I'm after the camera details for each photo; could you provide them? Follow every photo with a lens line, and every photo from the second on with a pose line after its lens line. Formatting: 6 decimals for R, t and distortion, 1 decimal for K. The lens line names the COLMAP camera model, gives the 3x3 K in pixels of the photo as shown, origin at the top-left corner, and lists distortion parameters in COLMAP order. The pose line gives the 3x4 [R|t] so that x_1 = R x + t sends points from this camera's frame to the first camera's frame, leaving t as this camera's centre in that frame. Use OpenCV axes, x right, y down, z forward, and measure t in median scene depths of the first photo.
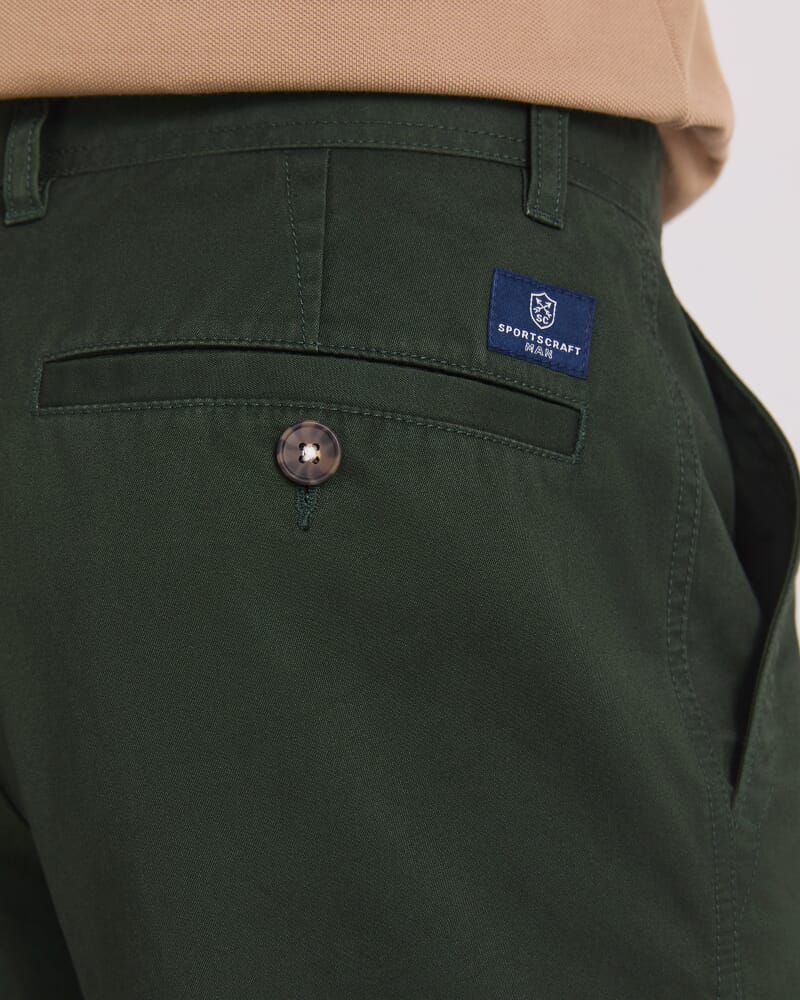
lens RADIAL K [[2073.3, 0, 400.0], [0, 2073.3, 500.0], [0, 0, 1]] dist [-0.041327, -0.224982]
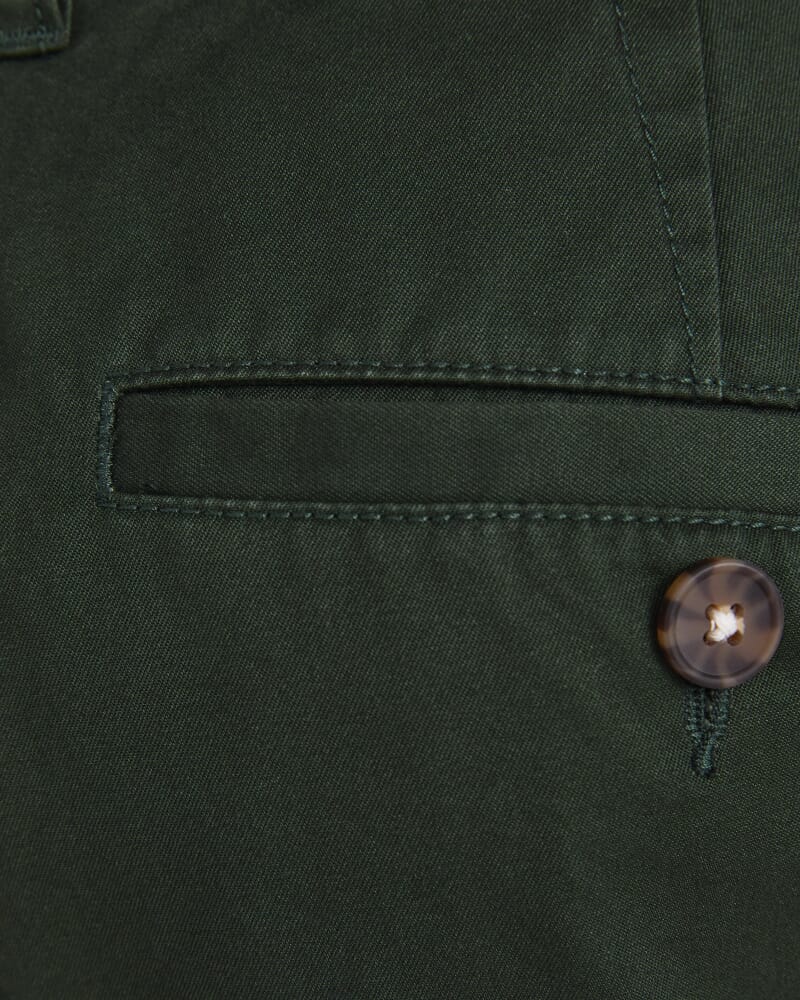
lens RADIAL K [[2073.3, 0, 400.0], [0, 2073.3, 500.0], [0, 0, 1]] dist [-0.041327, -0.224982]
pose [[0.980393, -0.007752, 0.196900, -0.209535], [-0.029847, 0.981855, 0.187270, -0.137310], [-0.194779, -0.189475, 0.962372, 0.543437]]
